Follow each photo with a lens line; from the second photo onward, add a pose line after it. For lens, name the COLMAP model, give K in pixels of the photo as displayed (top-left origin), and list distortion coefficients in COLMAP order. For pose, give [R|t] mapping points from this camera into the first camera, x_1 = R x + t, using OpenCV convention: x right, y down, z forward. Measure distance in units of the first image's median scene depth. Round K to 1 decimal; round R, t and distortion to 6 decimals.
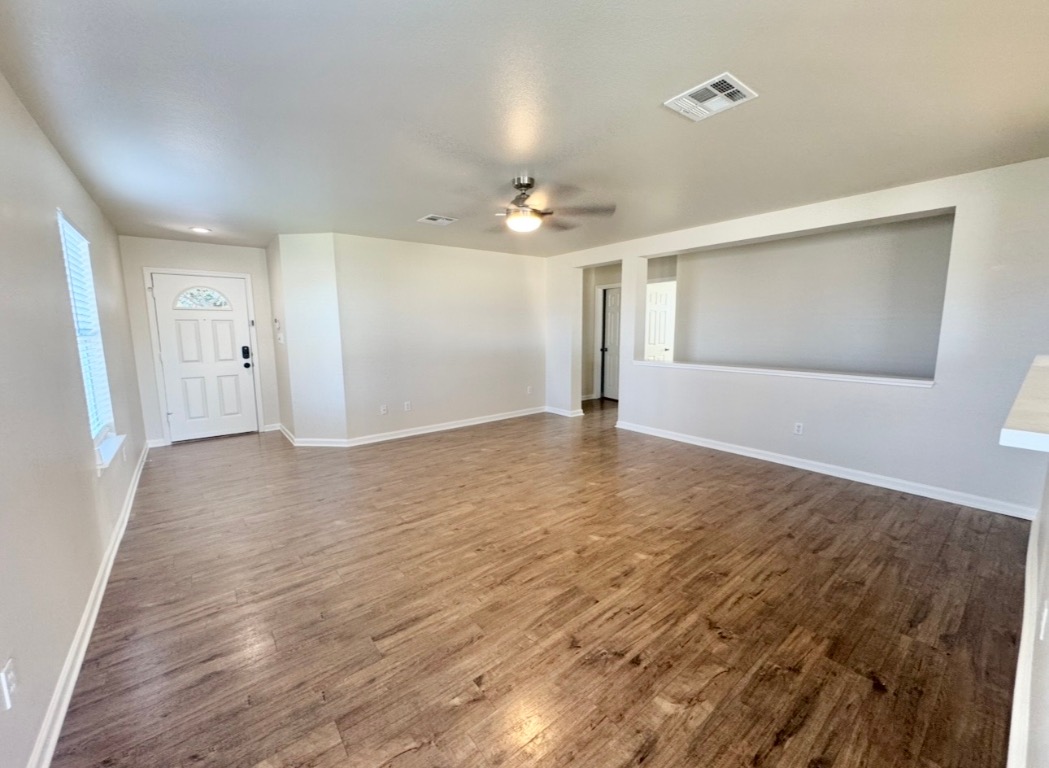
lens RADIAL K [[419.2, 0, 524.5], [0, 419.2, 384.0], [0, 0, 1]] dist [-0.000321, -0.000183]
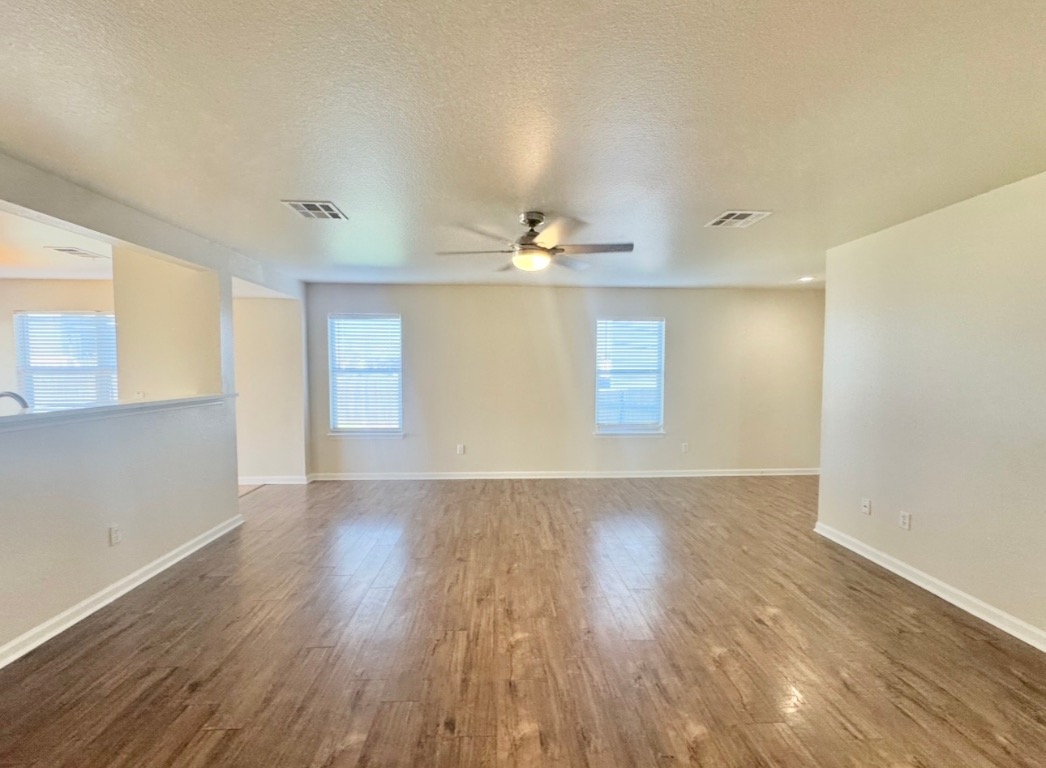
lens RADIAL K [[416.6, 0, 523.0], [0, 416.6, 384.0], [0, 0, 1]] dist [-0.000646, 0.000199]
pose [[-0.581974, 0.042924, -0.812074, 0.748132], [-0.106421, 0.985998, 0.128384, -0.233817], [0.806214, 0.161137, -0.569257, 1.525530]]
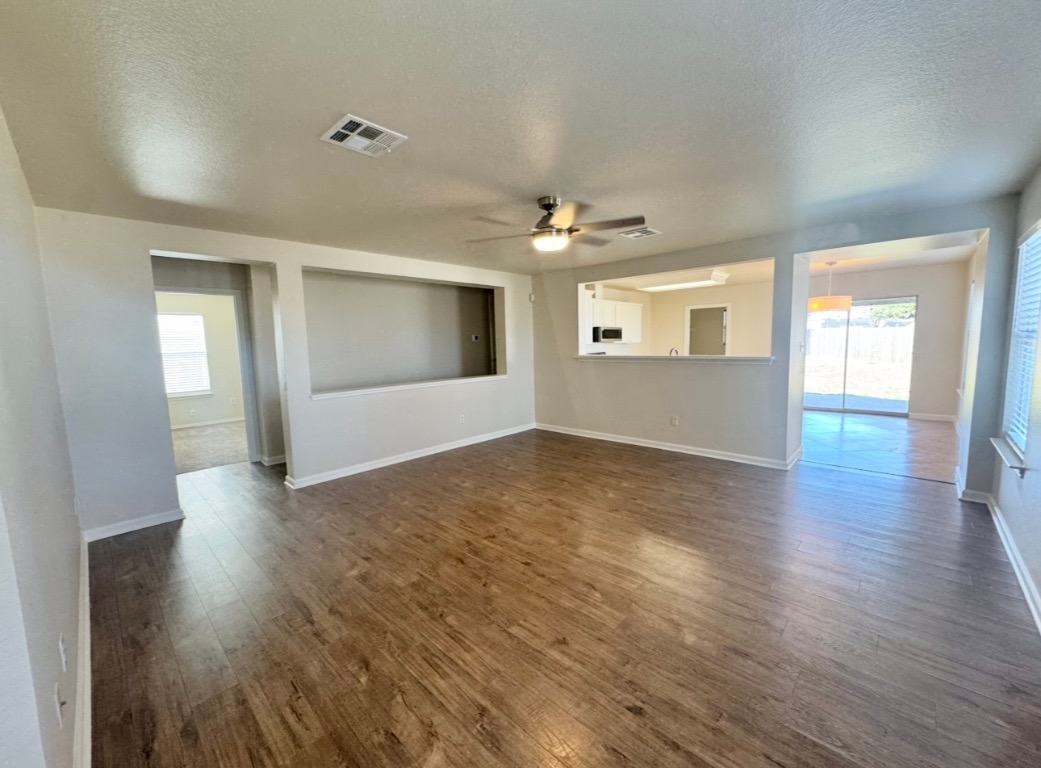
lens RADIAL K [[414.6, 0, 520.5], [0, 414.6, 384.0], [0, 0, 1]] dist [-0.000646, 0.000199]
pose [[-0.138125, -0.086007, 0.986673, -0.984967], [0.160574, 0.981097, 0.108000, -0.170746], [-0.977311, 0.173352, -0.121703, 1.232359]]
